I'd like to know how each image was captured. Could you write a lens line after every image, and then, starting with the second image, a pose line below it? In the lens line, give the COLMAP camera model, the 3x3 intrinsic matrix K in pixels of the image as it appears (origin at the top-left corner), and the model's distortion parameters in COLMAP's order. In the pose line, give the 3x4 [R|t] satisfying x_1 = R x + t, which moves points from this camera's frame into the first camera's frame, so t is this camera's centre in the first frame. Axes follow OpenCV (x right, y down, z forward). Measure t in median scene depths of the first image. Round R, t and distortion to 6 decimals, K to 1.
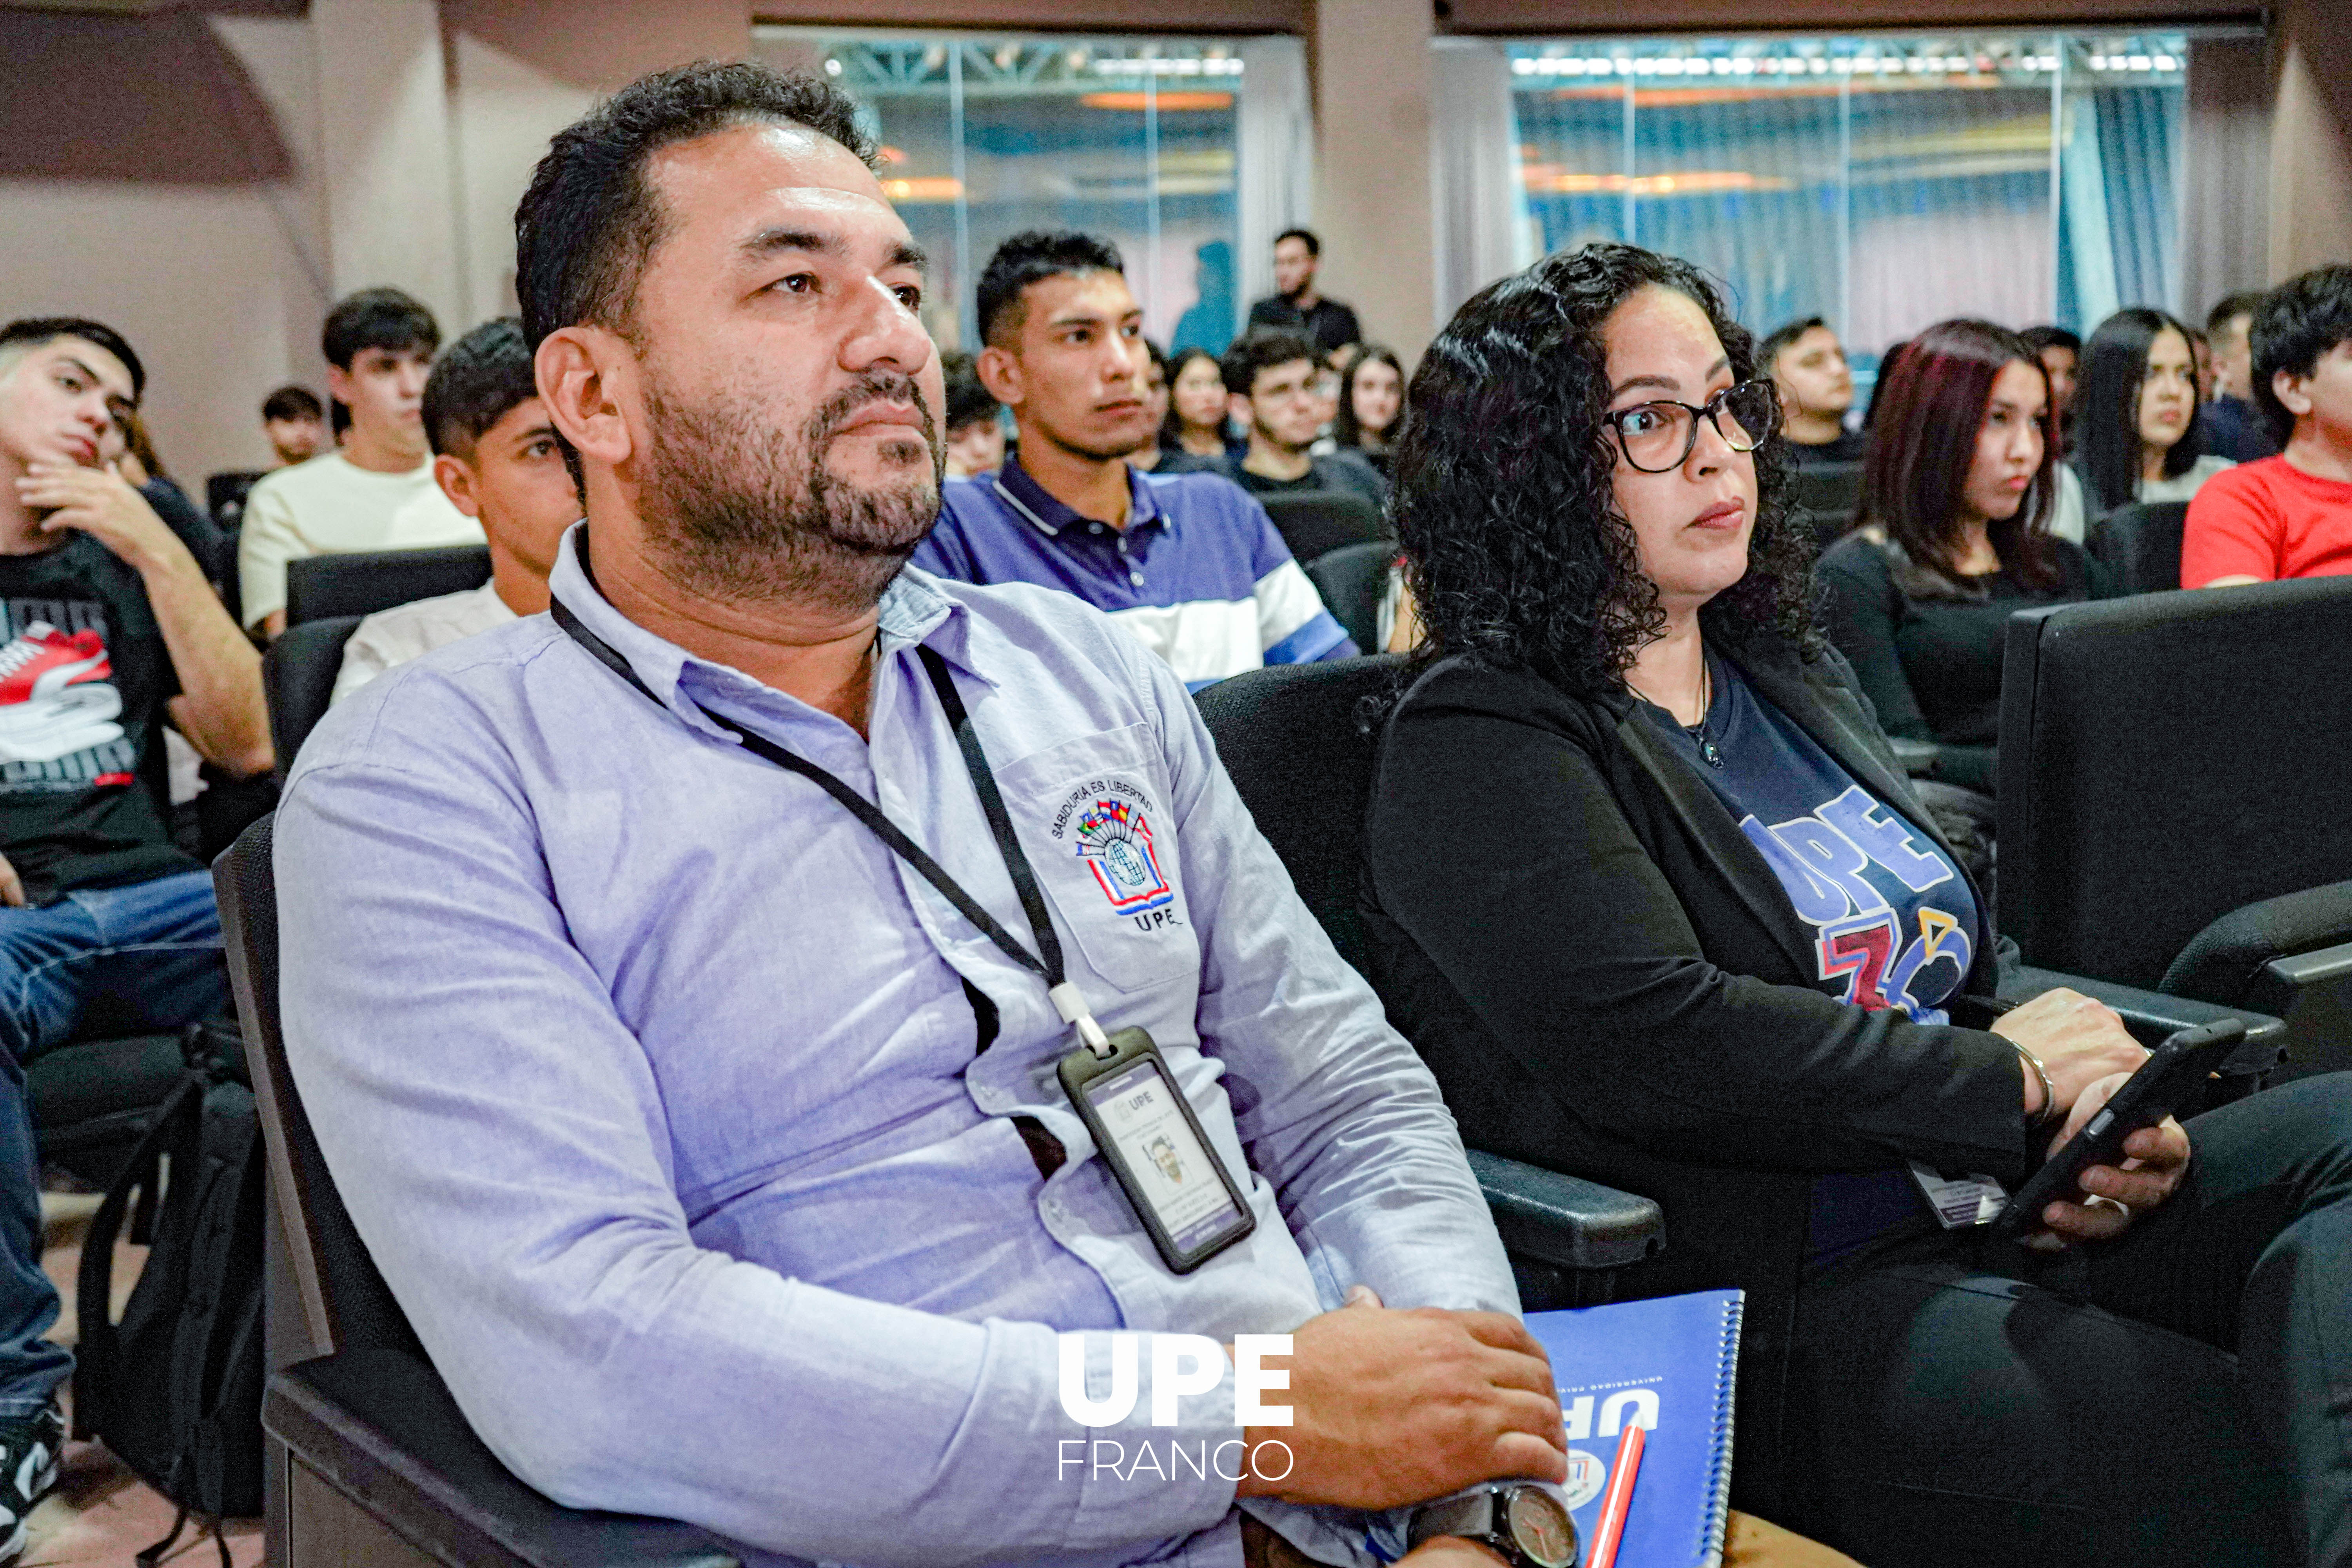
lens RADIAL K [[2683.4, 0, 1177.9], [0, 2683.4, 793.8], [0, 0, 1]] dist [-0.009673, 0.000000]
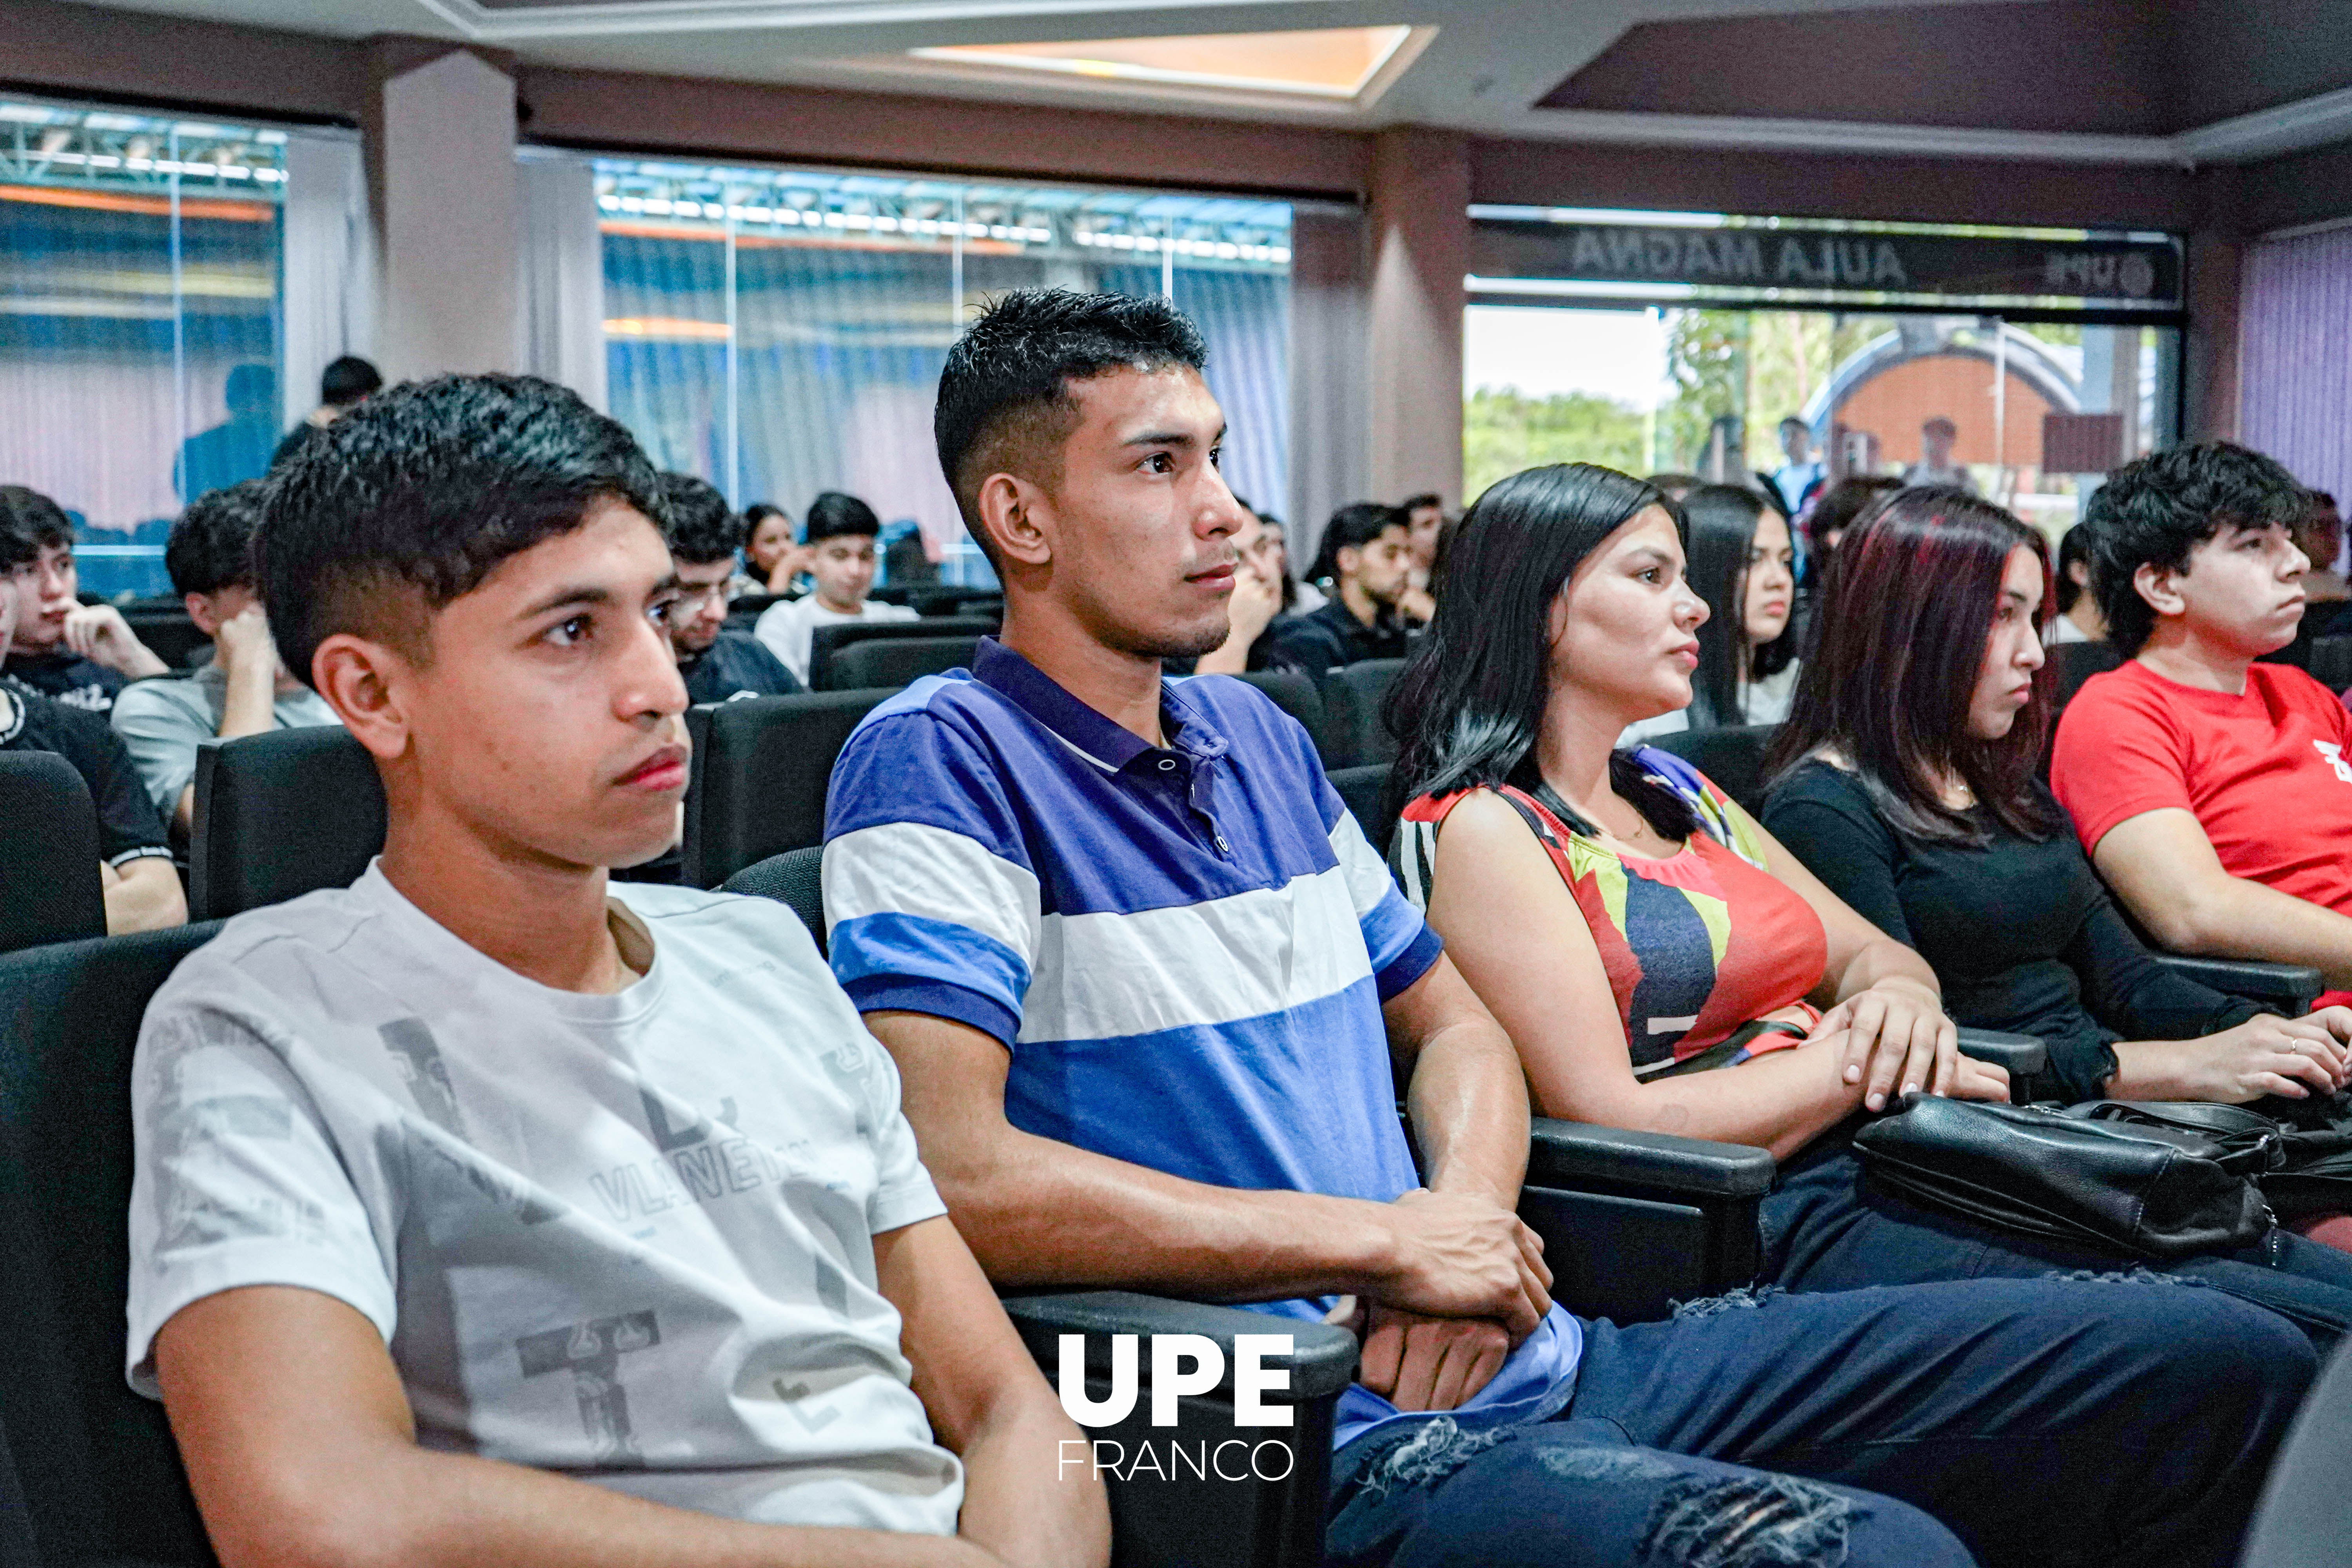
lens RADIAL K [[2808.4, 0, 1181.1], [0, 2808.4, 772.8], [0, 0, 1]] dist [0.008949, 0.000000]
pose [[0.919327, 0.000537, 0.393495, -0.173030], [0.027221, 0.997517, -0.064958, -0.031900], [-0.392553, 0.070429, 0.917029, 0.232111]]
